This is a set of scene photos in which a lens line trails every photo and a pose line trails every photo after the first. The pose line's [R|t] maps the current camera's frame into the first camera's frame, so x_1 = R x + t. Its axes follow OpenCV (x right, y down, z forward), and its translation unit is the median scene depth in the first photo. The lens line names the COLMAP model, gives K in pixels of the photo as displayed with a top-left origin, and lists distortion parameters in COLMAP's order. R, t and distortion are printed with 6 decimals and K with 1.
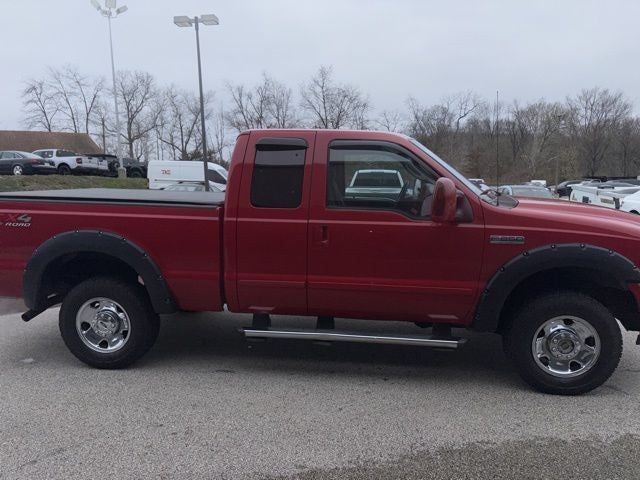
lens RADIAL K [[490.7, 0, 316.8], [0, 490.7, 230.2], [0, 0, 1]] dist [0.055571, -0.052330]
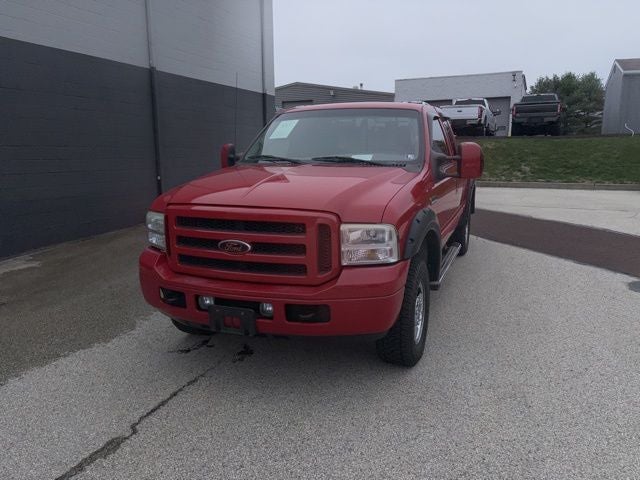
lens RADIAL K [[488.6, 0, 326.0], [0, 488.6, 216.5], [0, 0, 1]] dist [0.053439, -0.051807]
pose [[-0.259939, 0.149333, -0.954008, 1.278213], [-0.100469, 0.978425, 0.180529, -0.148423], [0.960384, 0.142775, -0.239327, 1.311385]]
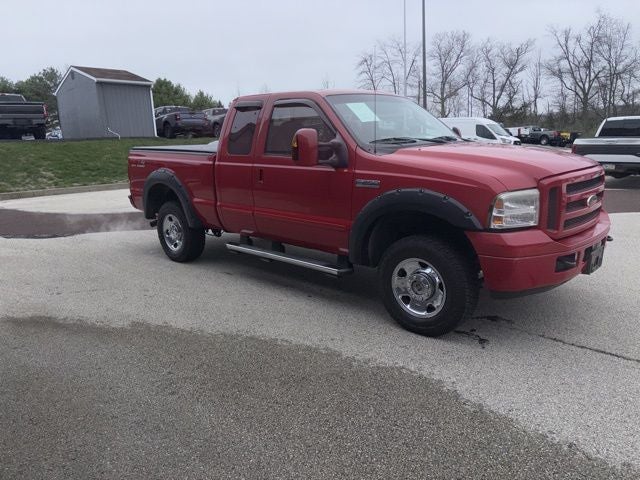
lens RADIAL K [[488.6, 0, 326.0], [0, 488.6, 216.5], [0, 0, 1]] dist [0.053439, -0.051807]
pose [[0.806253, 0.071090, -0.587284, 0.790088], [-0.036593, 0.996845, 0.070430, 0.016206], [0.590439, -0.035294, 0.806311, 0.051323]]
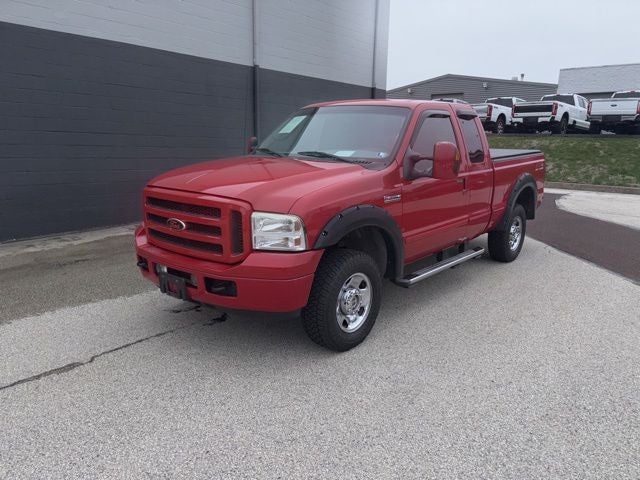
lens RADIAL K [[484.8, 0, 320.5], [0, 484.8, 239.2], [0, 0, 1]] dist [0.052468, -0.047767]
pose [[-0.556951, 0.166838, -0.813616, 1.188367], [-0.108361, 0.956646, 0.270345, -0.191611], [0.823446, 0.238733, -0.514727, 1.652132]]
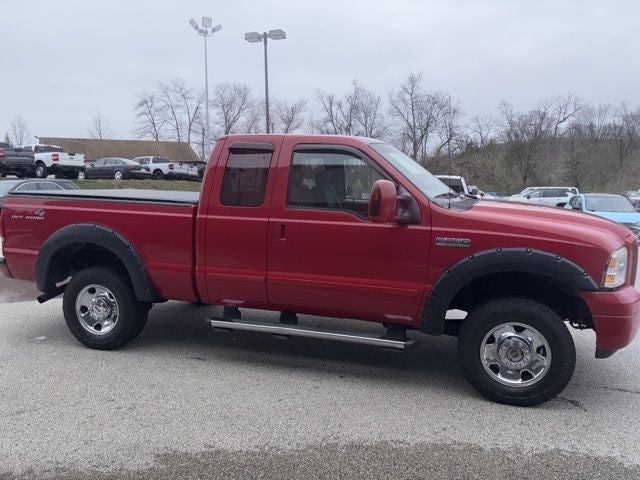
lens RADIAL K [[488.6, 0, 326.0], [0, 488.6, 216.5], [0, 0, 1]] dist [0.053439, -0.051807]
pose [[0.985300, 0.019868, -0.169673, 0.248568], [-0.026748, 0.998906, -0.038358, 0.009808], [0.168725, 0.042332, 0.984754, -0.018686]]
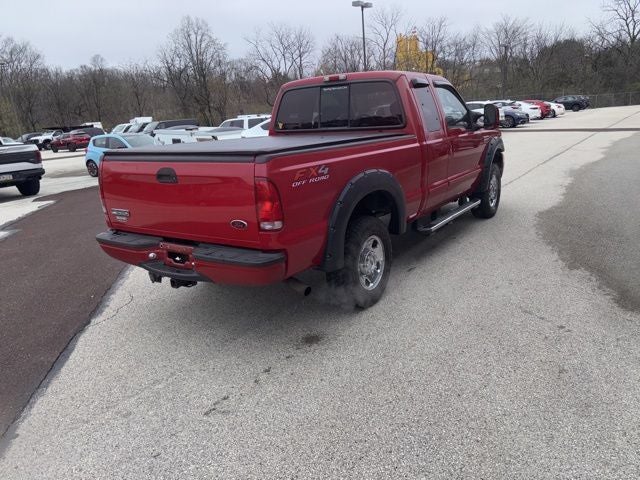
lens RADIAL K [[492.3, 0, 337.3], [0, 492.3, 214.6], [0, 0, 1]] dist [0.056895, -0.054002]
pose [[0.432033, -0.219297, 0.874789, -1.251203], [0.163797, 0.972934, 0.163006, -0.078172], [-0.886859, 0.072864, 0.456259, 0.555098]]
